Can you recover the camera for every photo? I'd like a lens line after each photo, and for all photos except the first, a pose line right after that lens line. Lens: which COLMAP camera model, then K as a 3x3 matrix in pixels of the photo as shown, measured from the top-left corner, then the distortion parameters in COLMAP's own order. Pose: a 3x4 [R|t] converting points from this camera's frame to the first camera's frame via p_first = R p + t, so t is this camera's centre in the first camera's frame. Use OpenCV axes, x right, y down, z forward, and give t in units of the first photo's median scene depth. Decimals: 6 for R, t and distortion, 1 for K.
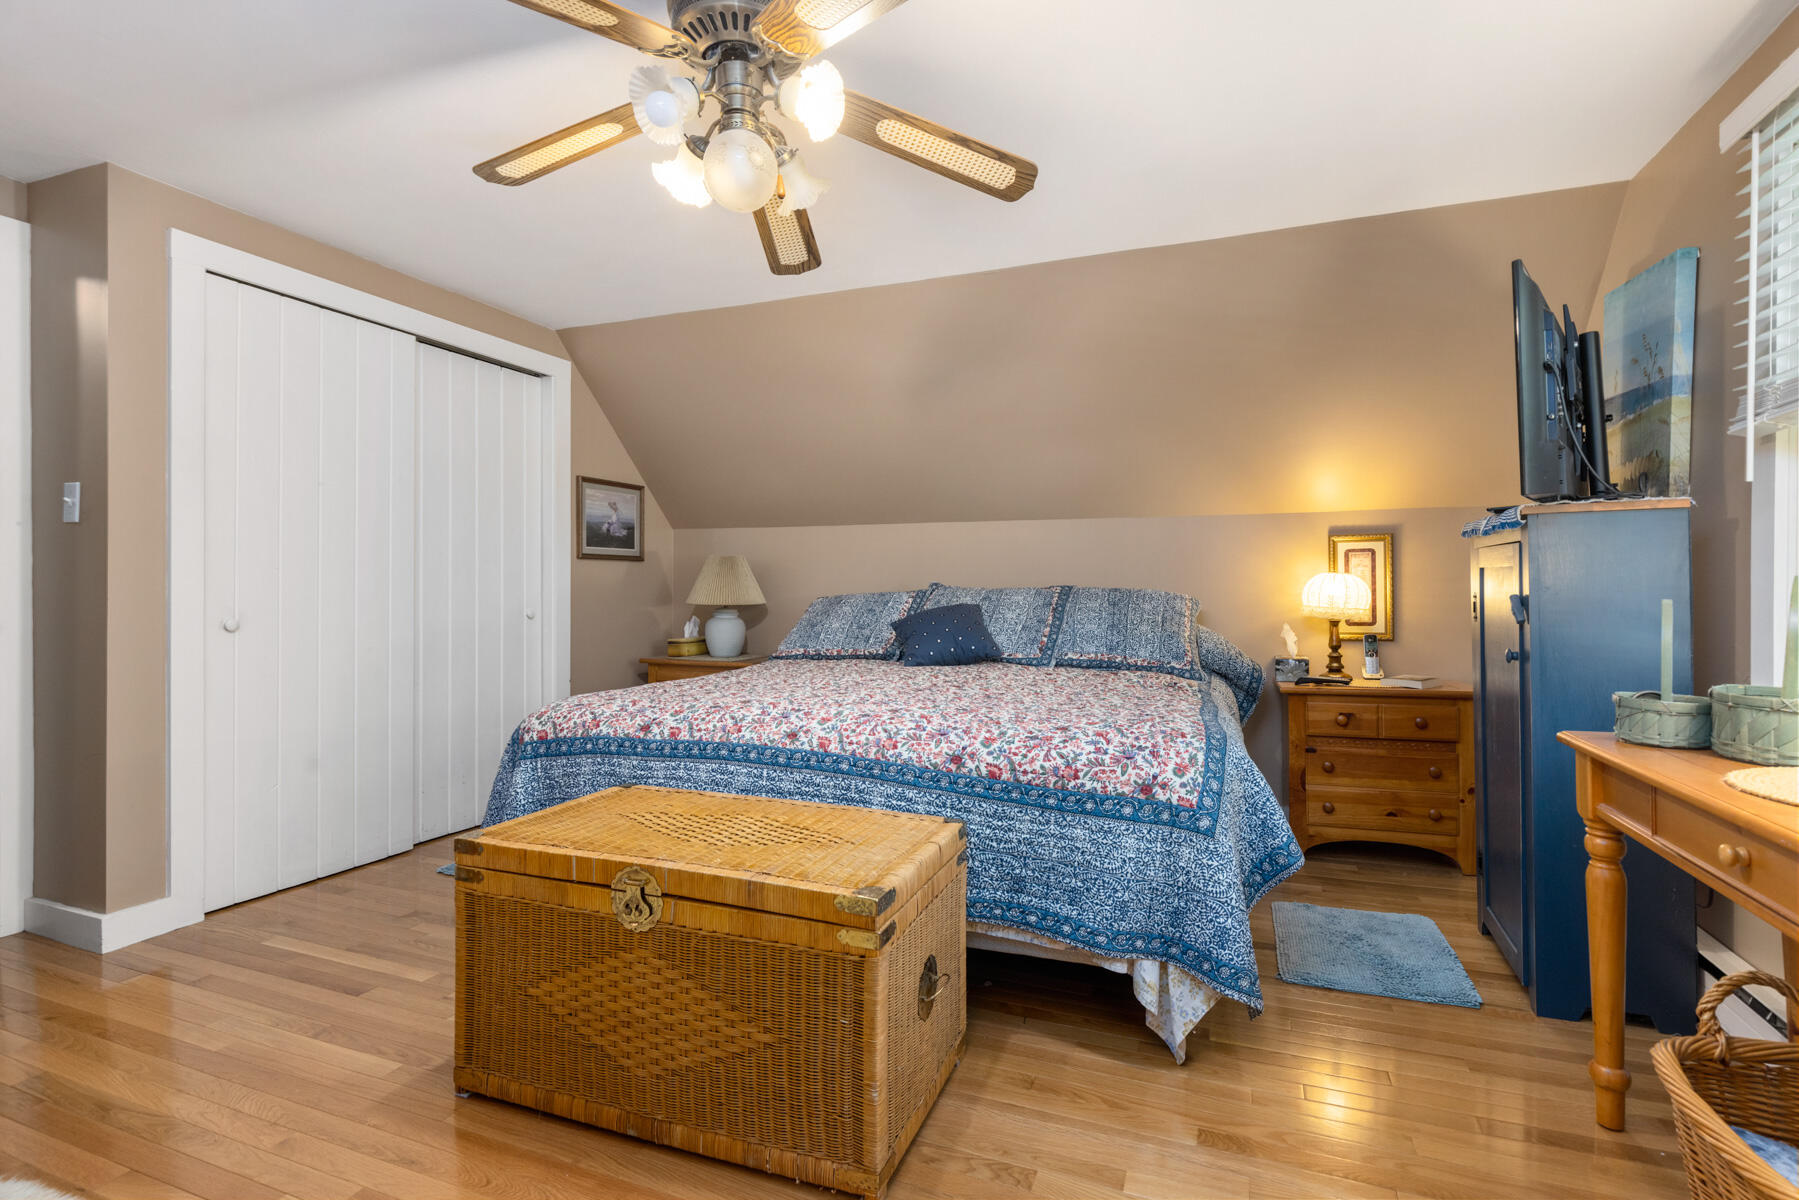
lens RADIAL K [[844.8, 0, 904.7], [0, 844.8, 604.5], [0, 0, 1]] dist [-0.002547, -0.000122]
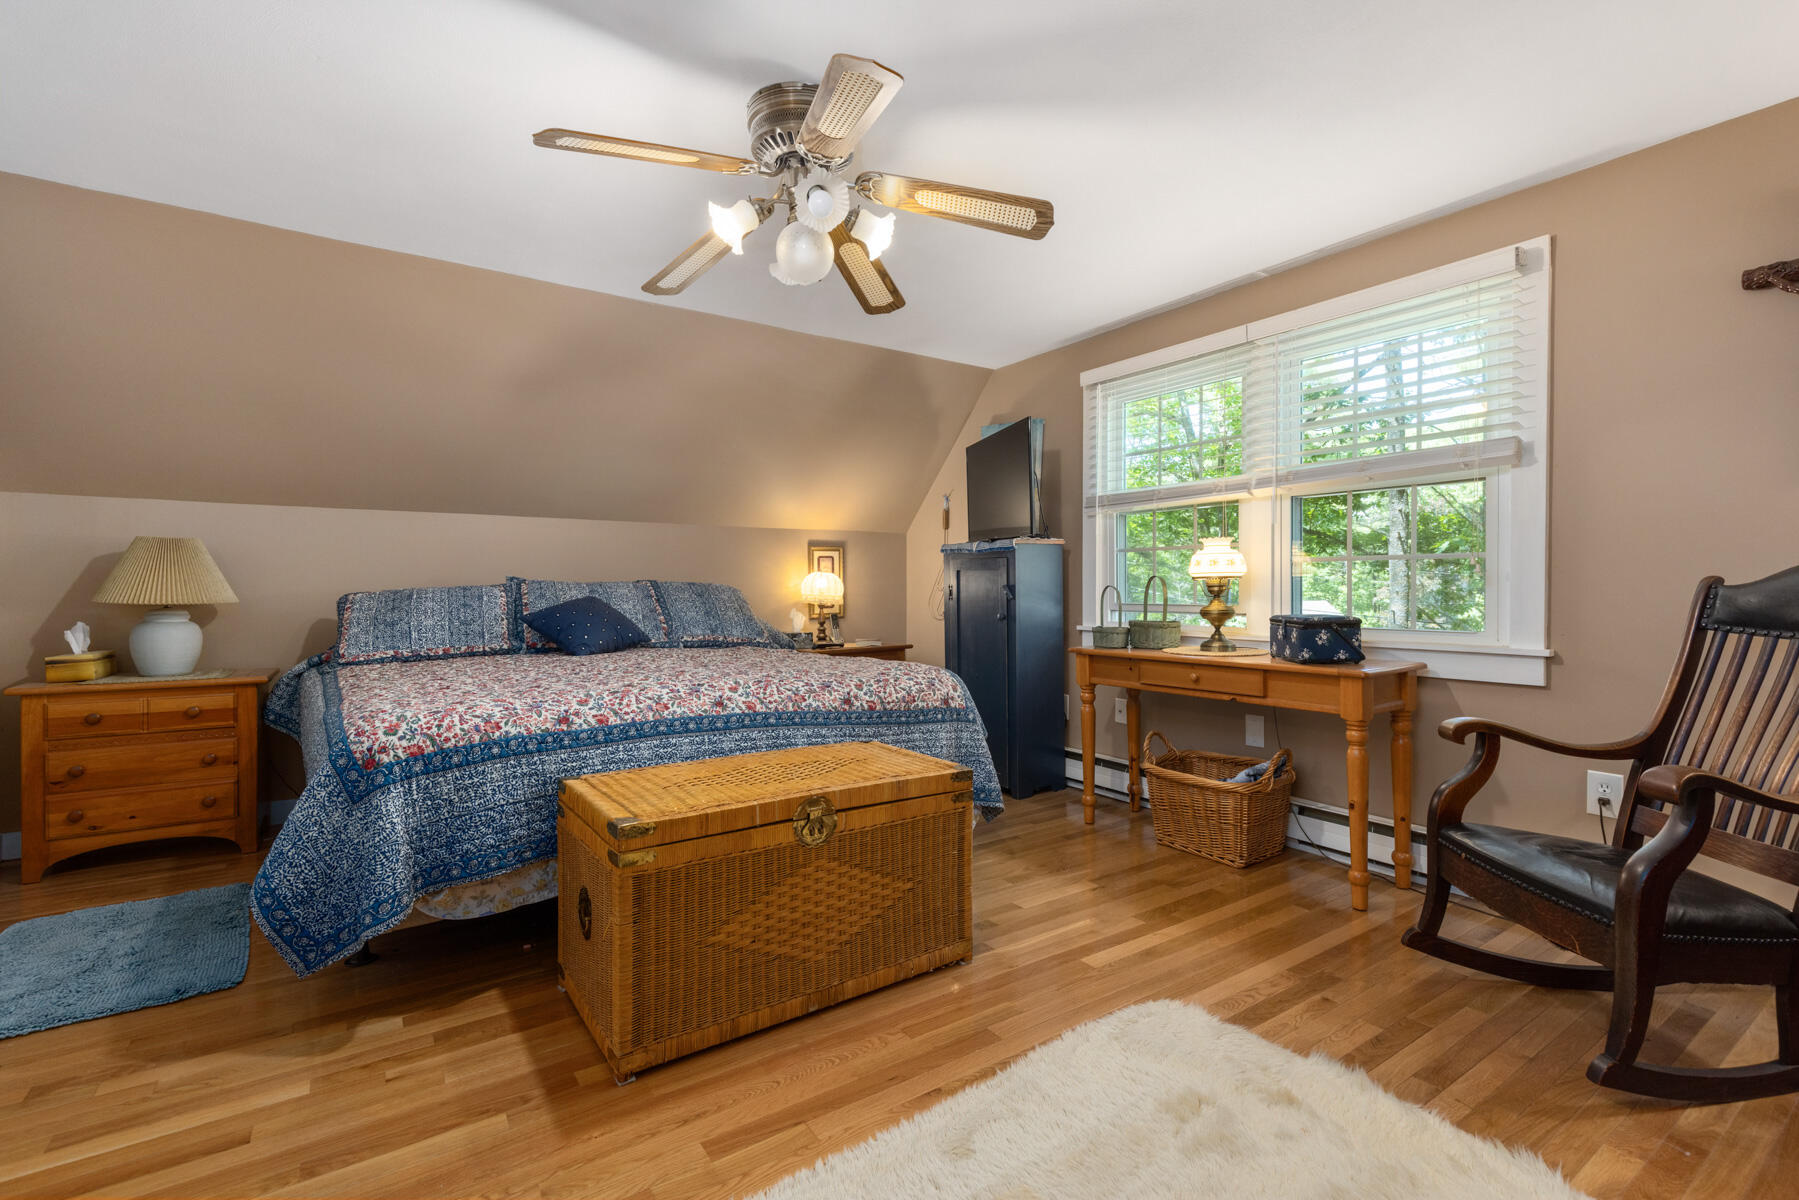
lens RADIAL K [[810.6, 0, 913.1], [0, 810.6, 602.6], [0, 0, 1]] dist [-0.000127, -0.000386]
pose [[0.560049, -0.017739, 0.828270, -0.887713], [0.017797, 0.999798, 0.009379, 0.007831], [-0.828269, 0.009488, 0.560251, 0.138277]]
